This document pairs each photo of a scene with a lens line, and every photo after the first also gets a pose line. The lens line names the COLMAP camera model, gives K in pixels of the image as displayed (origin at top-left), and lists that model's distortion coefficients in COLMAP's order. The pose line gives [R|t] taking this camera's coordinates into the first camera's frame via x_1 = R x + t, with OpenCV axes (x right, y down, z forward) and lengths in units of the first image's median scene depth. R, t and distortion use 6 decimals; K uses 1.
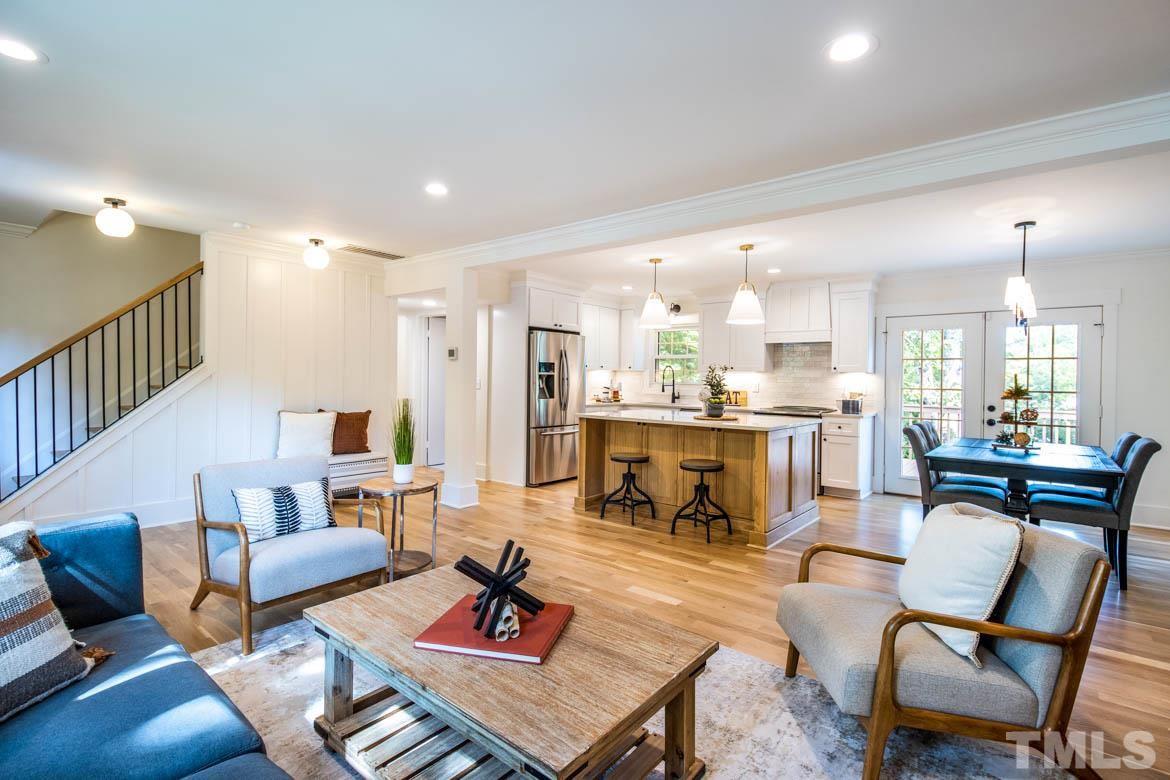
lens RADIAL K [[542.9, 0, 594.8], [0, 542.9, 381.4], [0, 0, 1]] dist [0.017036, -0.009362]
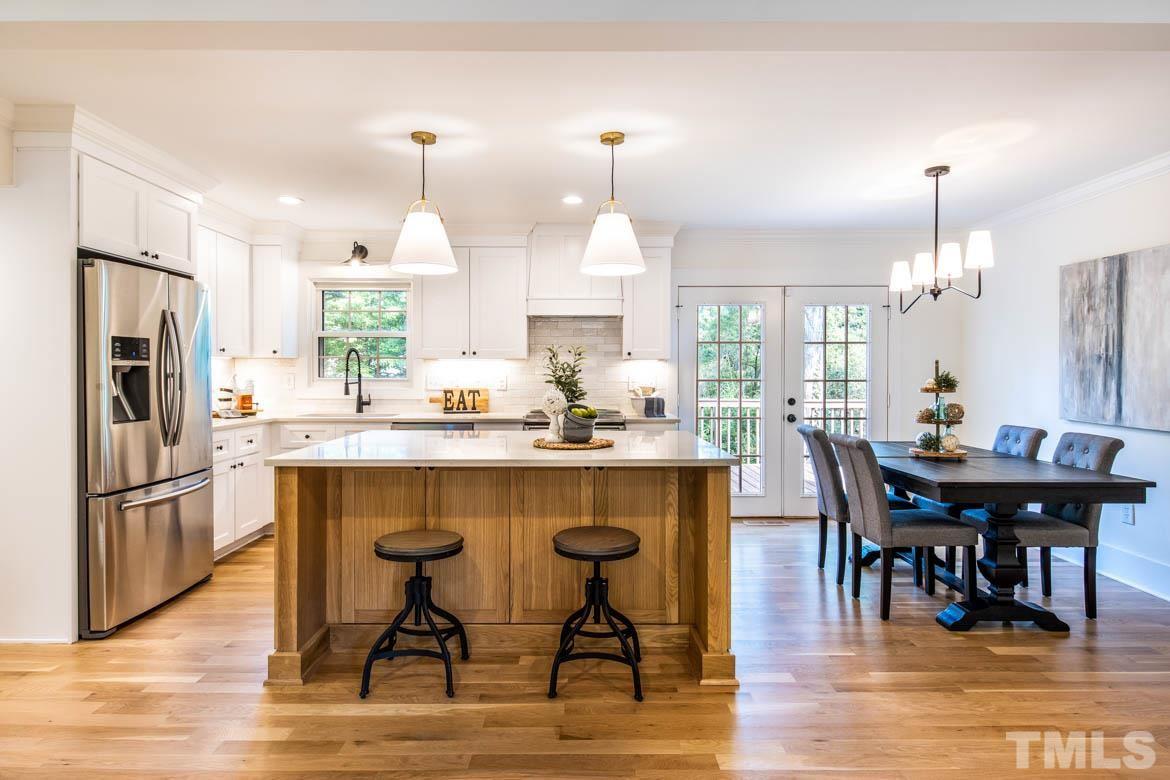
lens RADIAL K [[645.3, 0, 583.5], [0, 645.3, 377.3], [0, 0, 1]] dist [-0.000364, -0.008579]
pose [[0.775227, -0.019483, 0.631382, -0.135993], [0.014344, 0.999809, 0.013239, -0.005289], [-0.631520, -0.001207, 0.775359, 0.393545]]
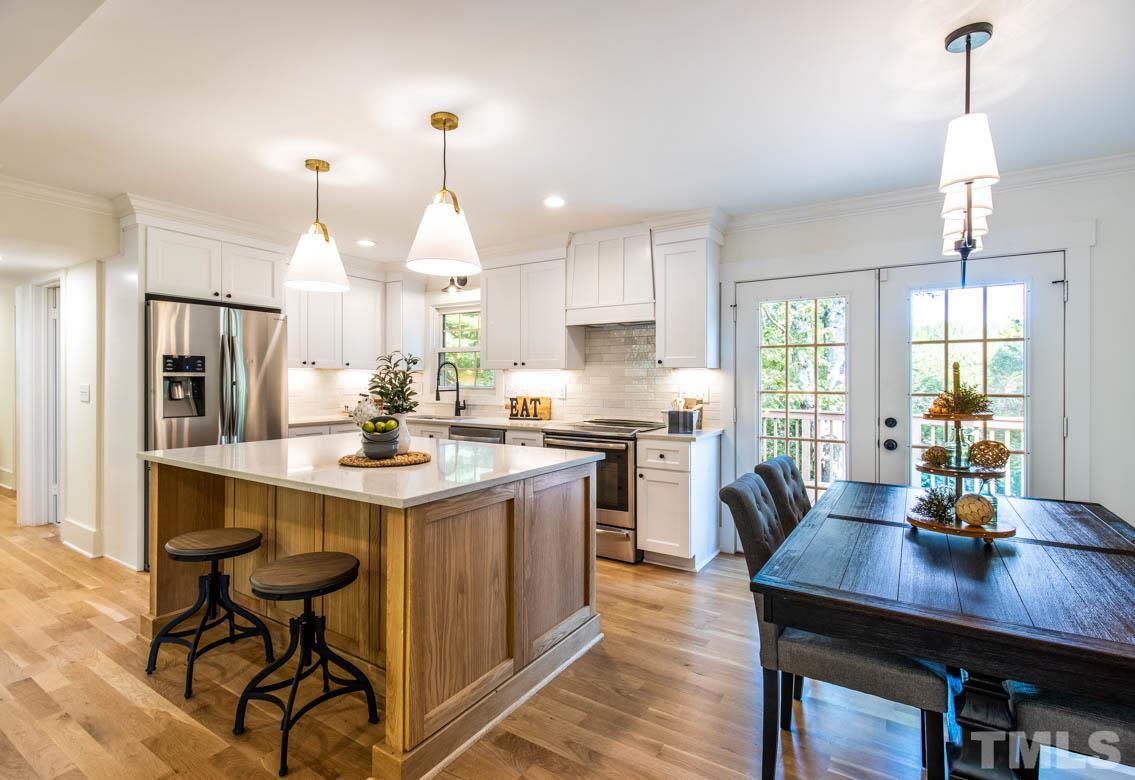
lens RADIAL K [[538.0, 0, 563.4], [0, 538.0, 382.9], [0, 0, 1]] dist [0.002240, -0.001121]
pose [[0.994420, -0.012136, 0.104796, 0.264046], [0.012235, 0.999925, -0.000294, -0.000243], [-0.104785, 0.001575, 0.994494, 0.388273]]
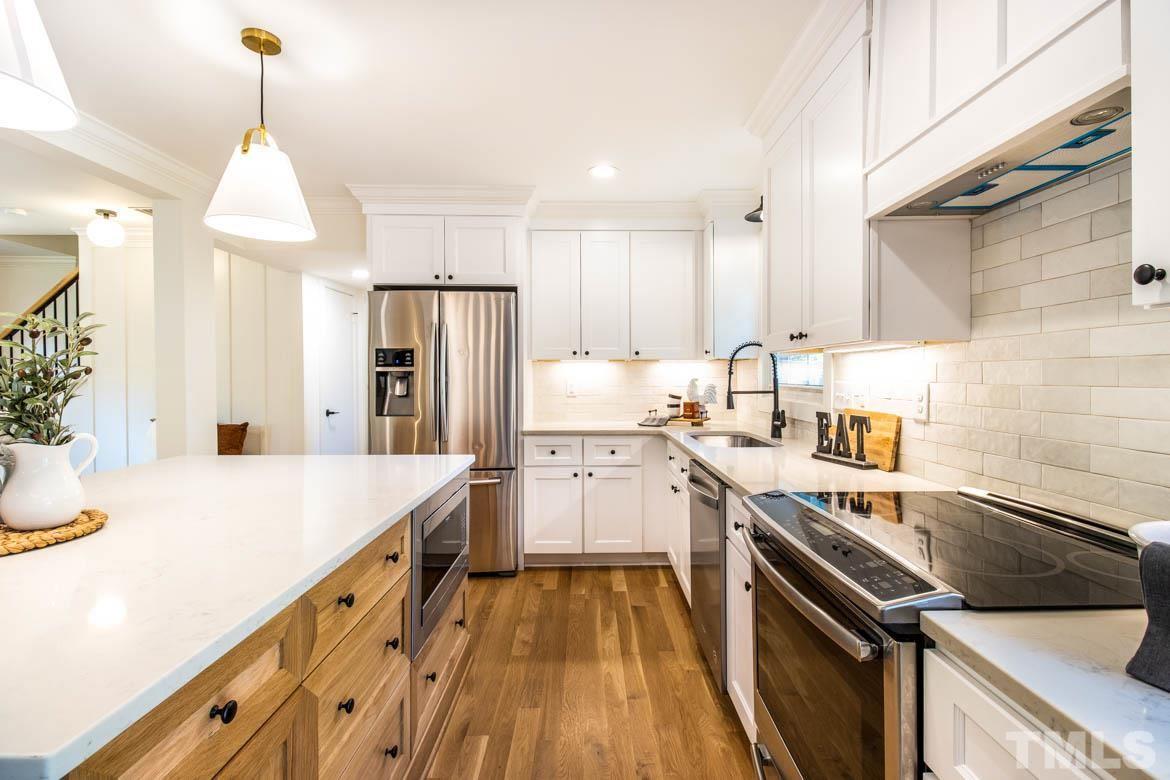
lens RADIAL K [[542.9, 0, 594.8], [0, 542.9, 381.4], [0, 0, 1]] dist [0.017036, -0.009362]
pose [[0.636845, -0.006610, -0.770964, 0.461014], [0.005107, 0.999977, -0.004354, 0.000810], [0.770975, -0.001164, 0.636864, 0.831984]]
